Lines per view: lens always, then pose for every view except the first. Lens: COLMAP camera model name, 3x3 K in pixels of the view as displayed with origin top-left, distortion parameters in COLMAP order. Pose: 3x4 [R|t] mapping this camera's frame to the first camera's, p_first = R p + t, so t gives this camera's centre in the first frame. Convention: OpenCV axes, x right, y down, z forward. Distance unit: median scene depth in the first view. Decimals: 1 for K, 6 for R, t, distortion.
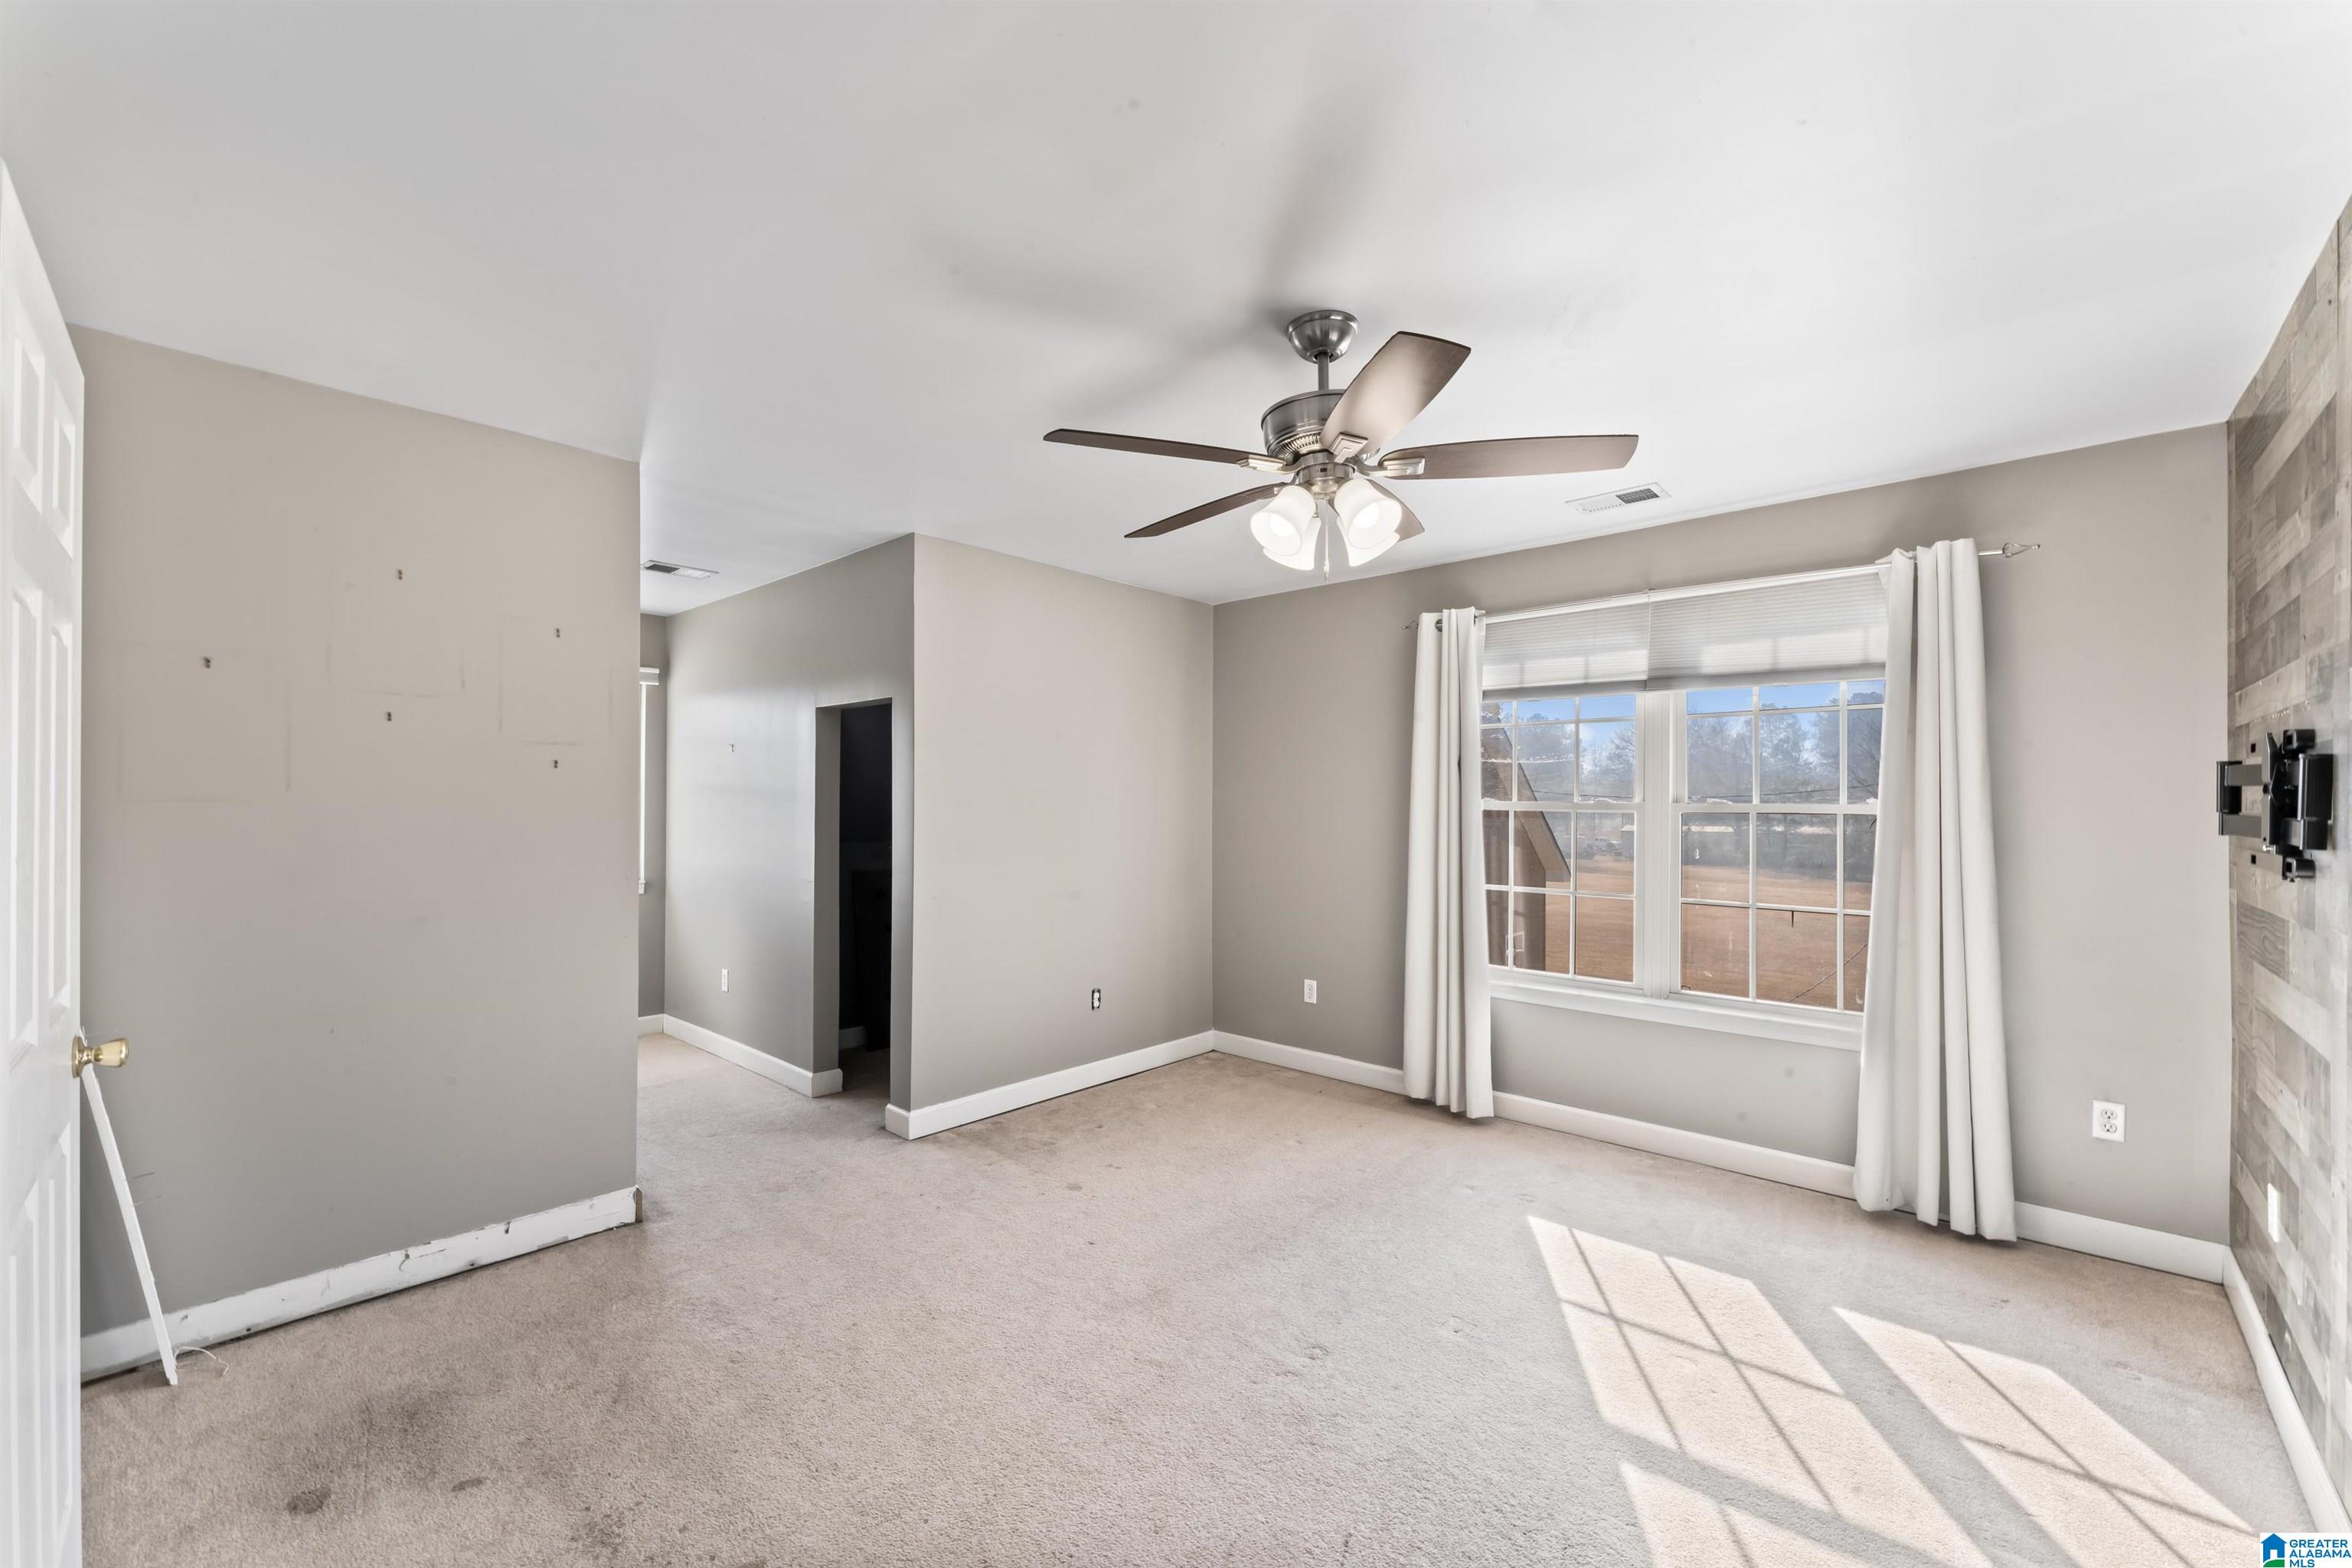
lens RADIAL K [[945.0, 0, 1169.4], [0, 945.0, 793.8], [0, 0, 1]] dist [-0.002301, 0.000712]
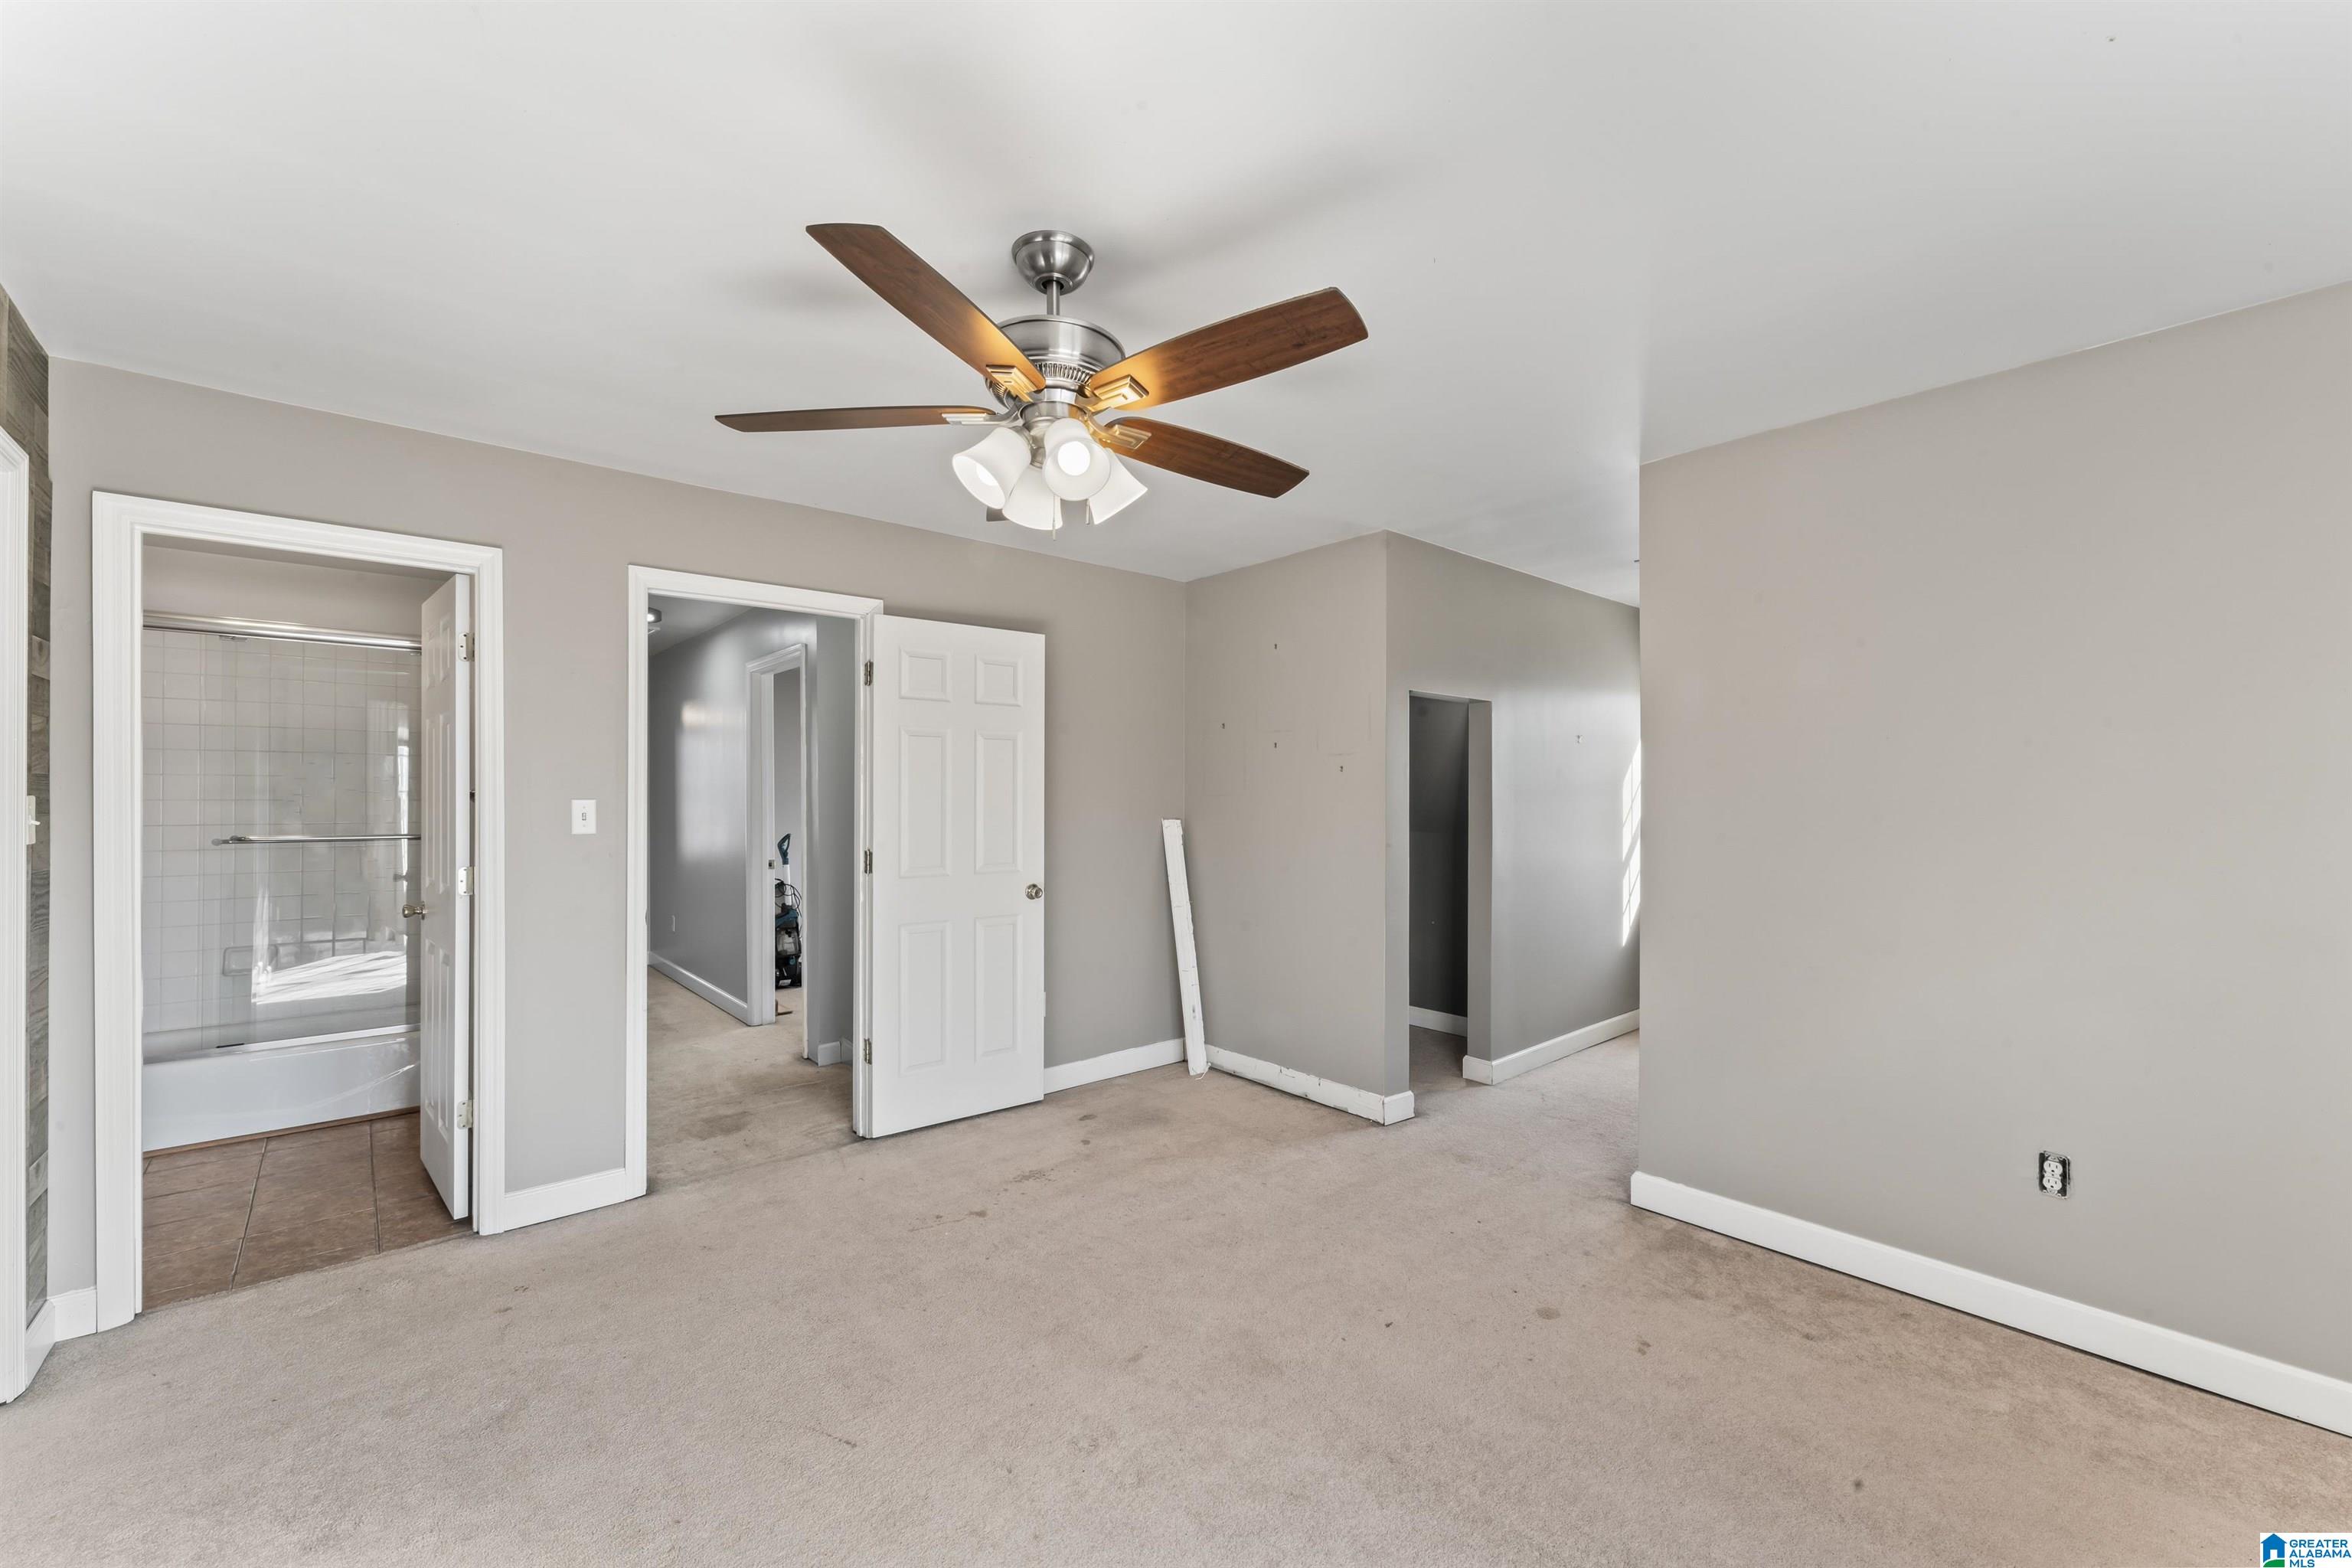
lens RADIAL K [[945.0, 0, 1169.6], [0, 945.0, 791.6], [0, 0, 1]] dist [-0.002301, 0.000712]
pose [[-0.120027, 0.000290, -0.992771, 0.802987], [0.012872, 0.999916, -0.001264, 0.002683], [0.992687, -0.012931, -0.120021, 0.953671]]
